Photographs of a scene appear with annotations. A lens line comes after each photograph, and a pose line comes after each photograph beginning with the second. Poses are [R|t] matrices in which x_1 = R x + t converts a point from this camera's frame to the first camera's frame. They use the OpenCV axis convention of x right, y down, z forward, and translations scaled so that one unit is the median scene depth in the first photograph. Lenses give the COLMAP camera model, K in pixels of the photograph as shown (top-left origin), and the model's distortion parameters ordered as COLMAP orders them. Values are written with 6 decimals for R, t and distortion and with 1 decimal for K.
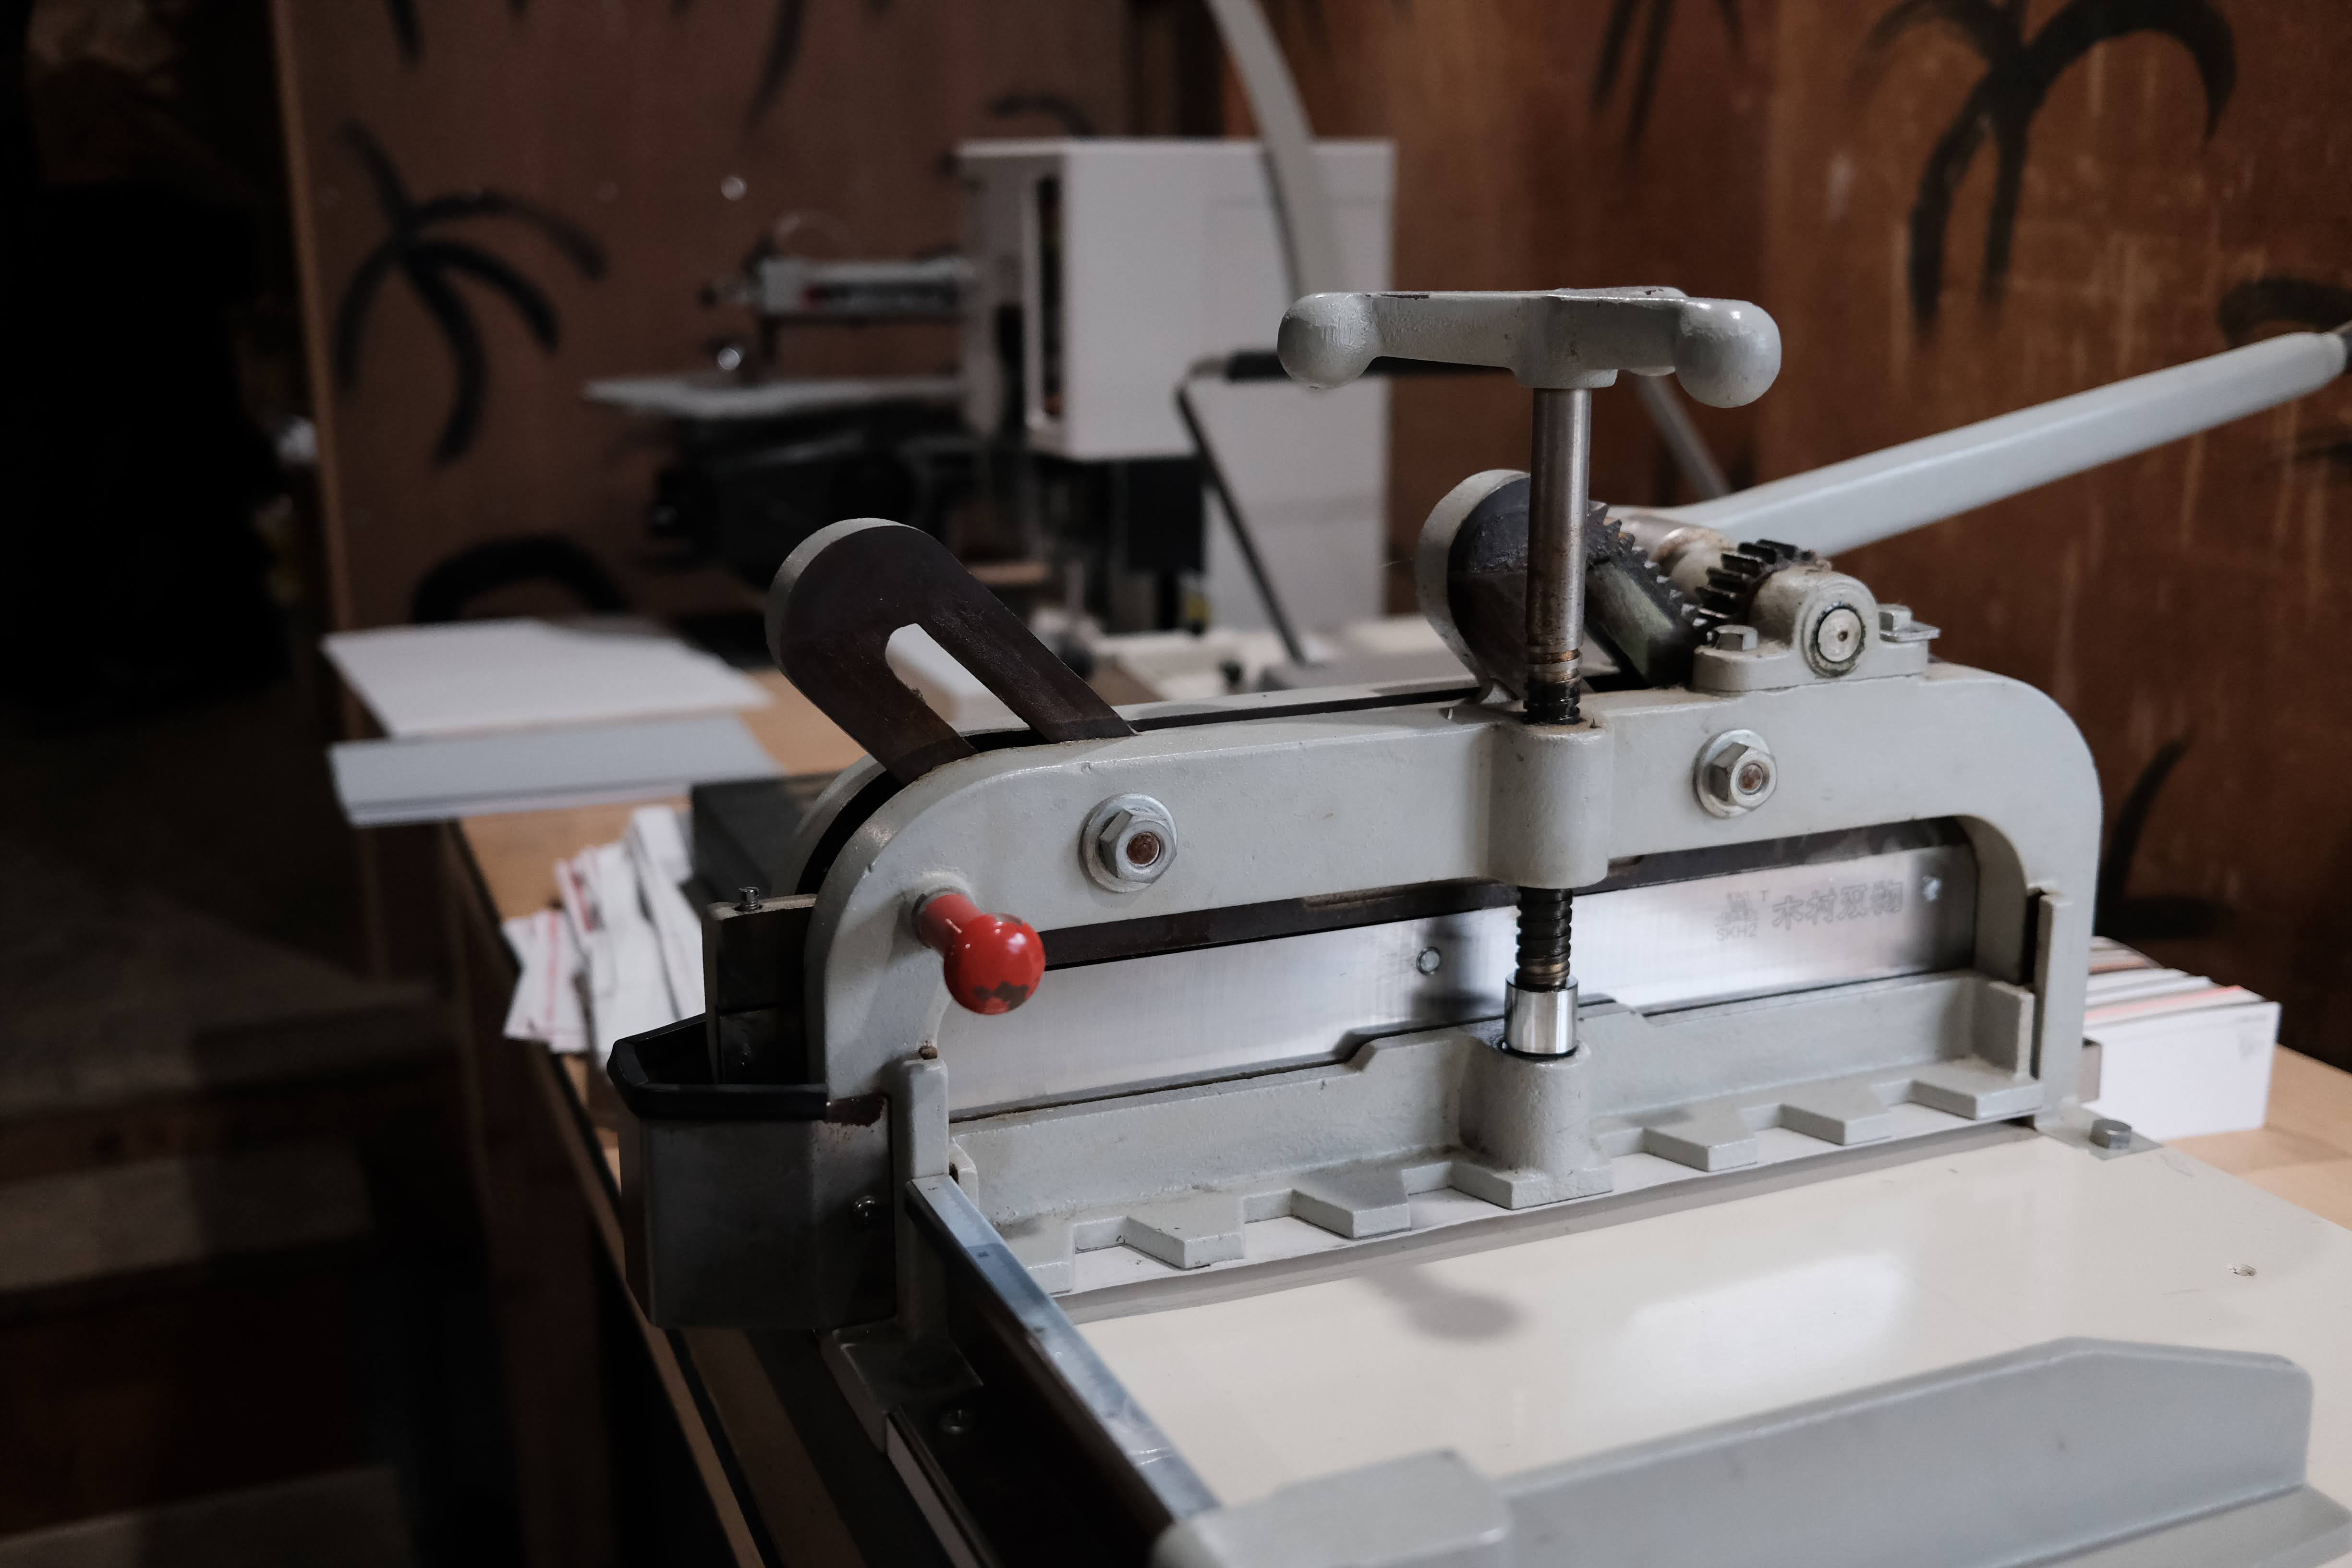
lens RADIAL K [[2394.4, 0, 1176.0], [0, 2394.4, 784.0], [0, 0, 1]] dist [-0.059019, 0.140687]
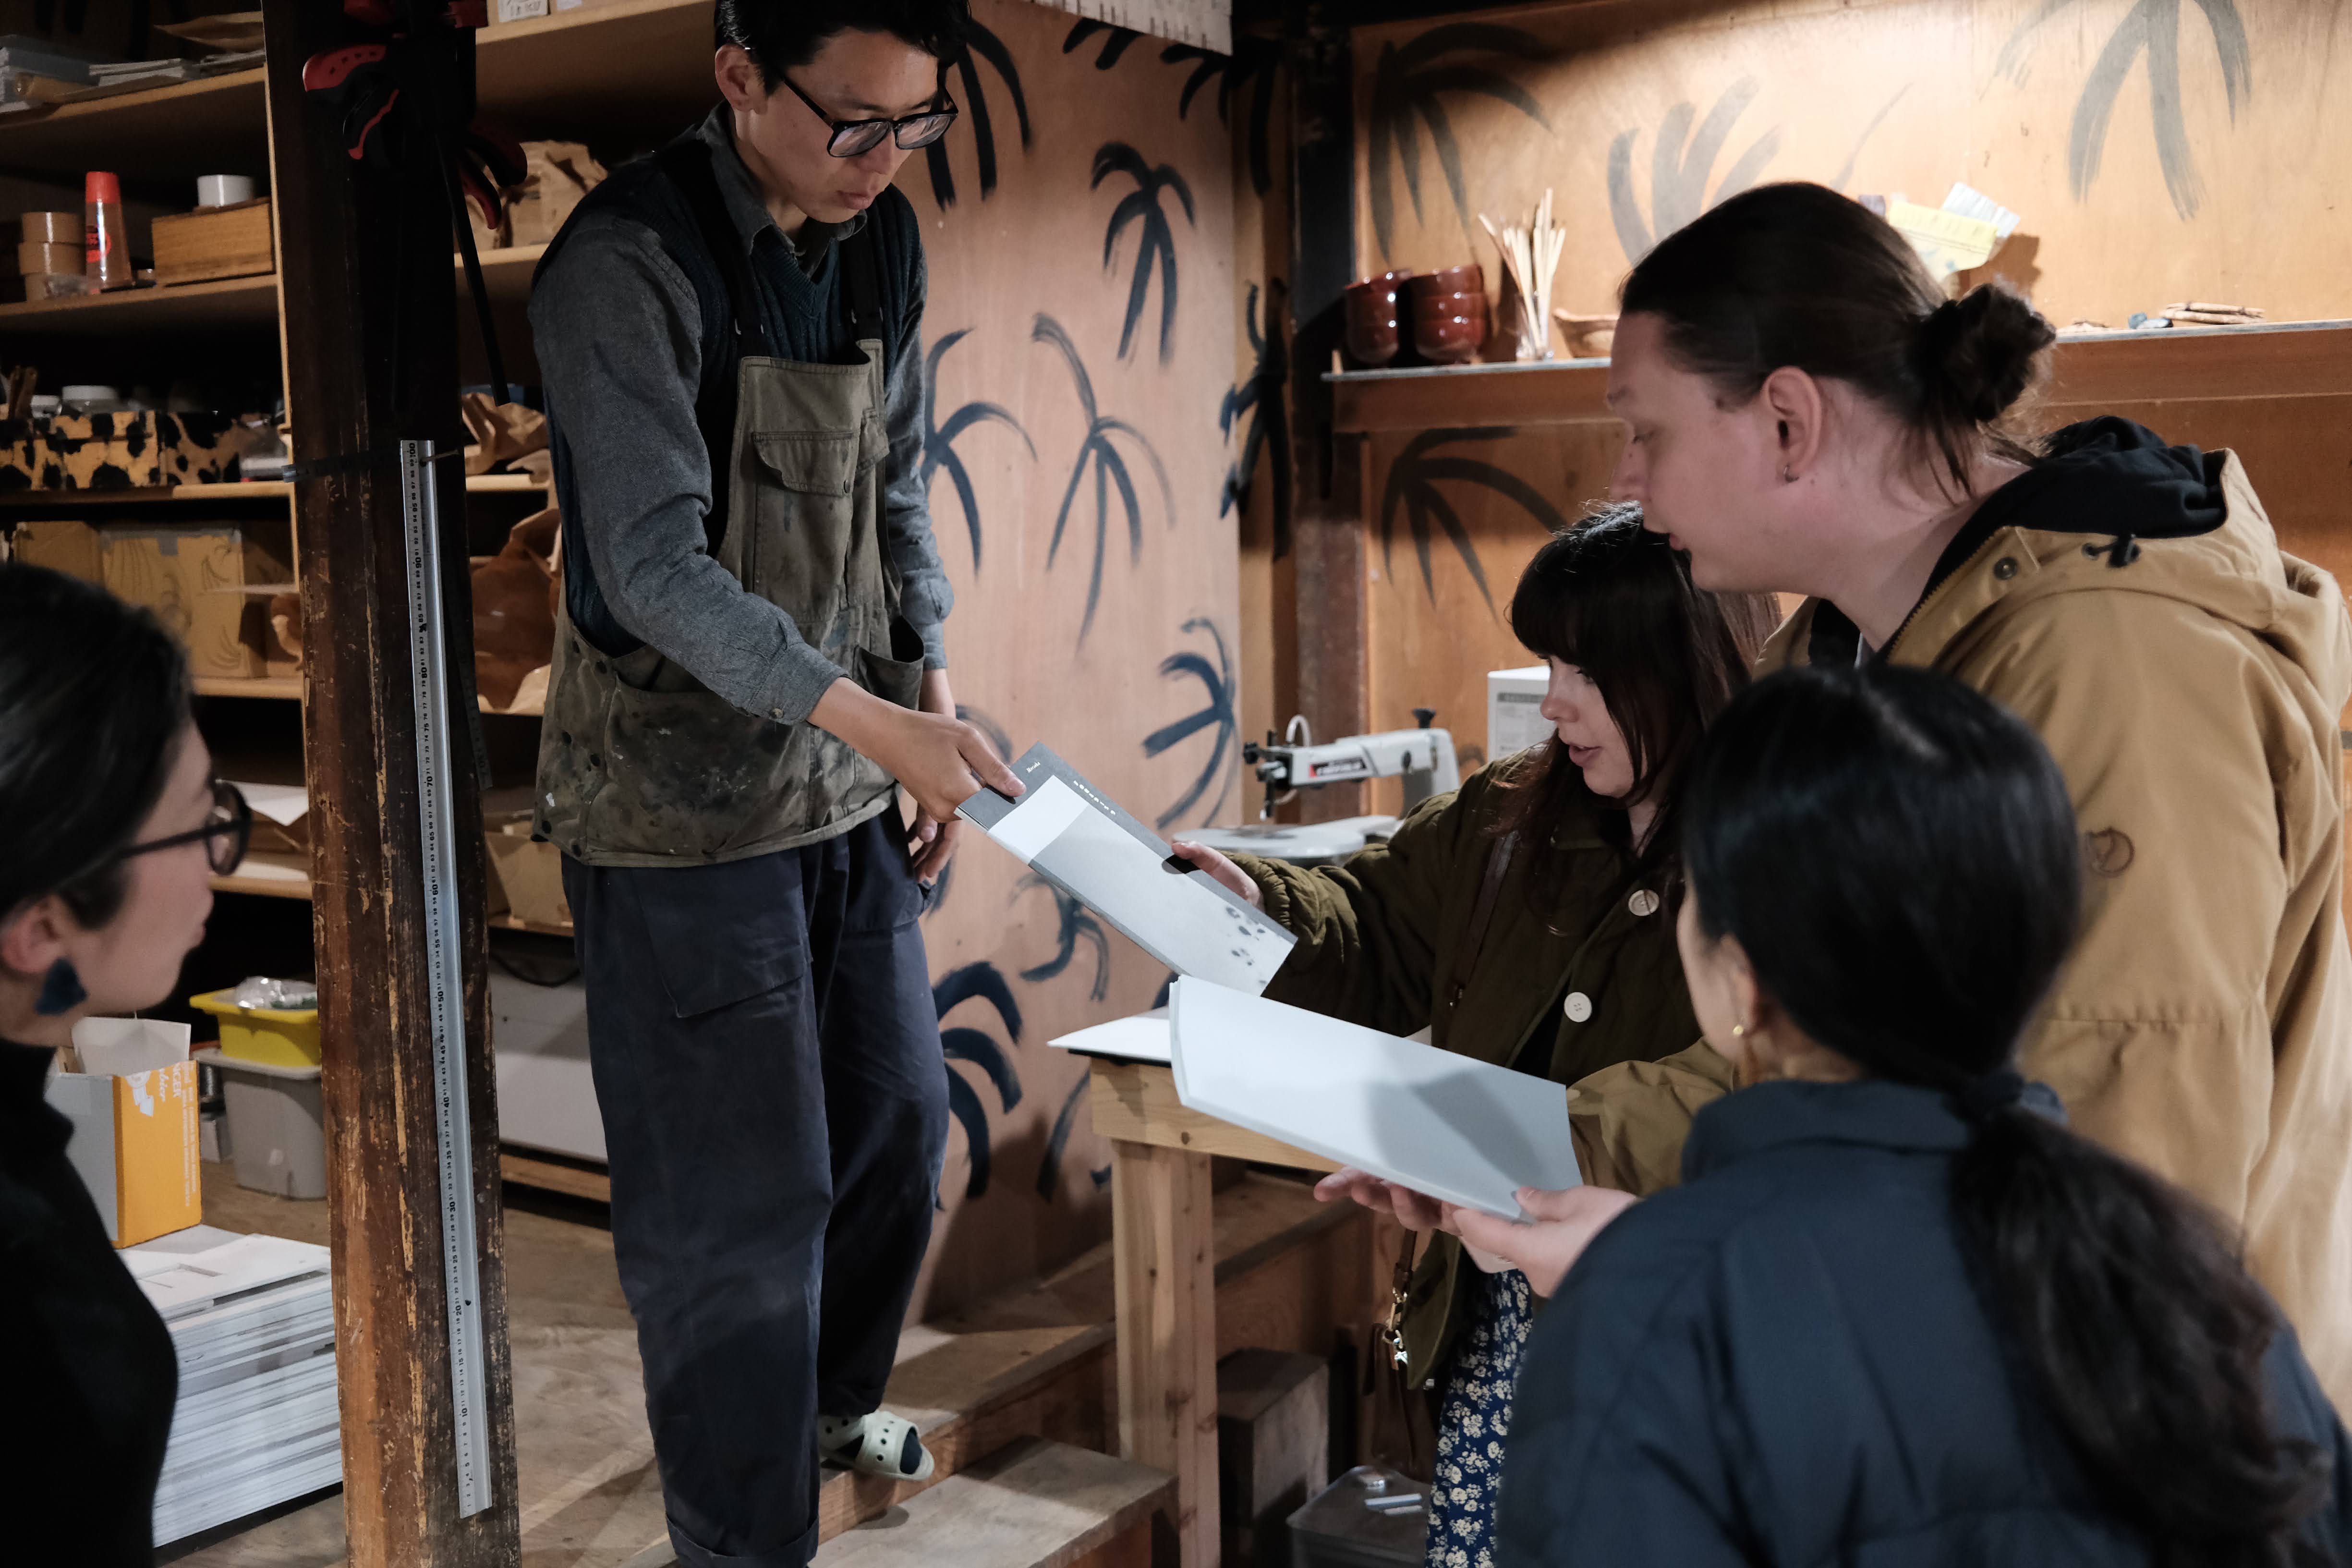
lens RADIAL K [[2394.4, 0, 1176.0], [0, 2394.4, 784.0], [0, 0, 1]] dist [-0.059019, 0.140687]
pose [[0.839503, -0.064606, 0.539501, -1.497197], [0.148531, 0.982375, -0.113484, -0.059930], [-0.522660, 0.175403, 0.834302, -0.275492]]
